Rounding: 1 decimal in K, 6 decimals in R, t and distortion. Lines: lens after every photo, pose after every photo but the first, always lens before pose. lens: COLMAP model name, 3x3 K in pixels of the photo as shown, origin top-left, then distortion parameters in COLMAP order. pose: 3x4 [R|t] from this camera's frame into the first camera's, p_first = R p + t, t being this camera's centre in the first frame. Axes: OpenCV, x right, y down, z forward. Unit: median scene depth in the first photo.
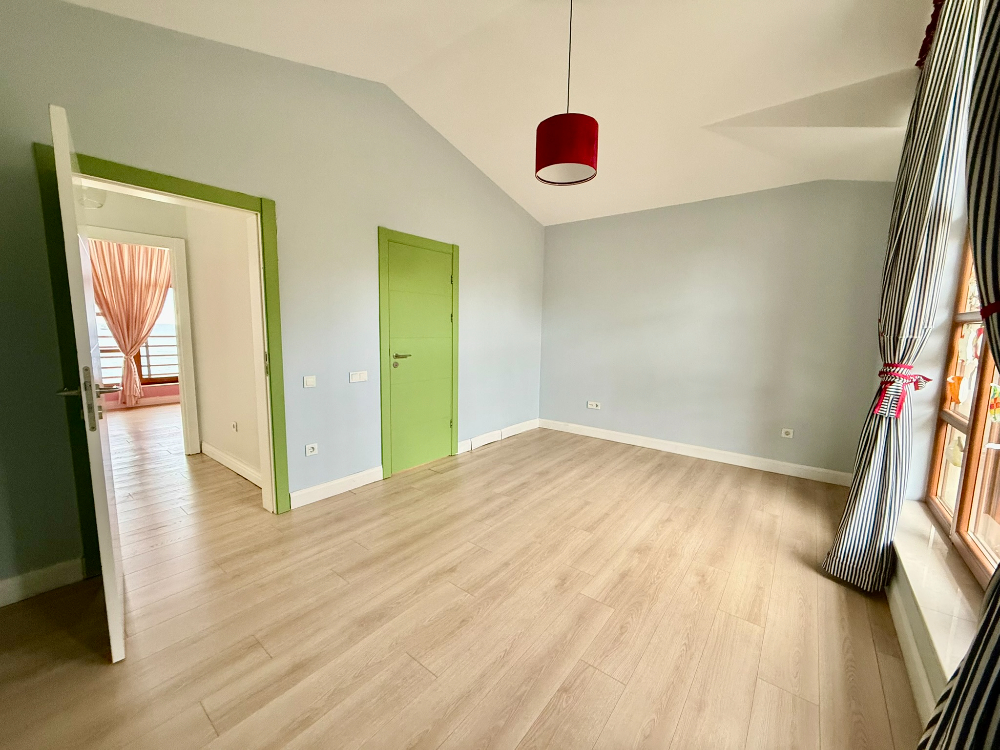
lens RADIAL K [[397.5, 0, 500.0], [0, 397.5, 375.0], [0, 0, 1]] dist [-0.000385, 0.000121]
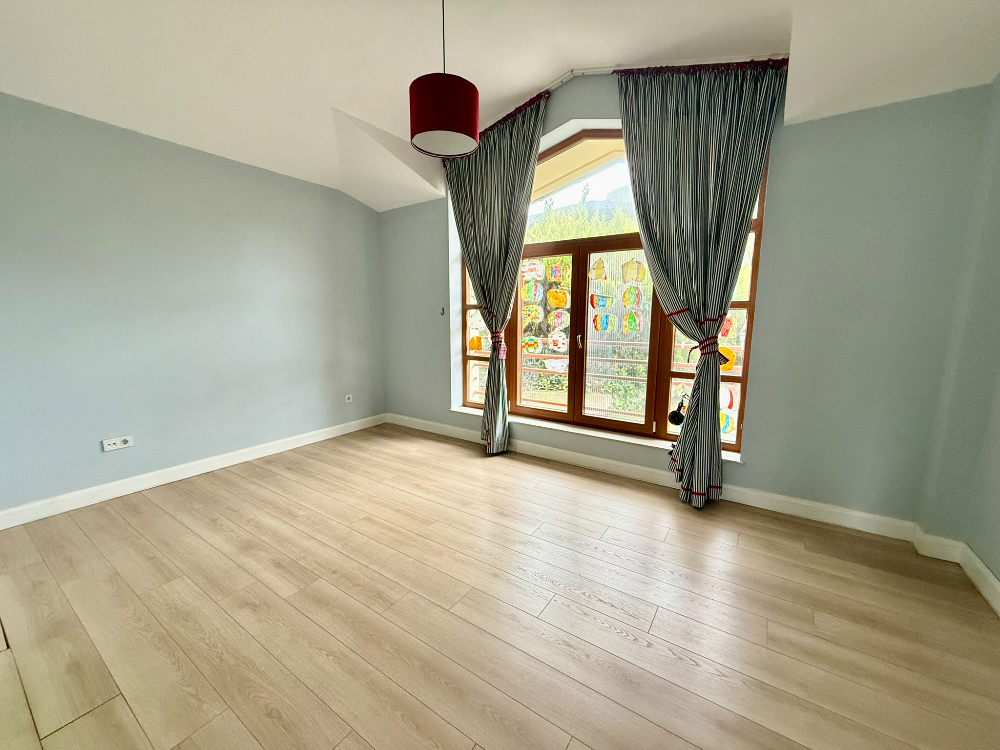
lens RADIAL K [[397.5, 0, 500.0], [0, 397.5, 375.0], [0, 0, 1]] dist [-0.000385, 0.000121]
pose [[-0.077797, -0.163112, 0.983536, -0.507455], [0.112760, 0.978756, 0.171238, -0.081927], [-0.990572, 0.124225, -0.057752, 0.620366]]
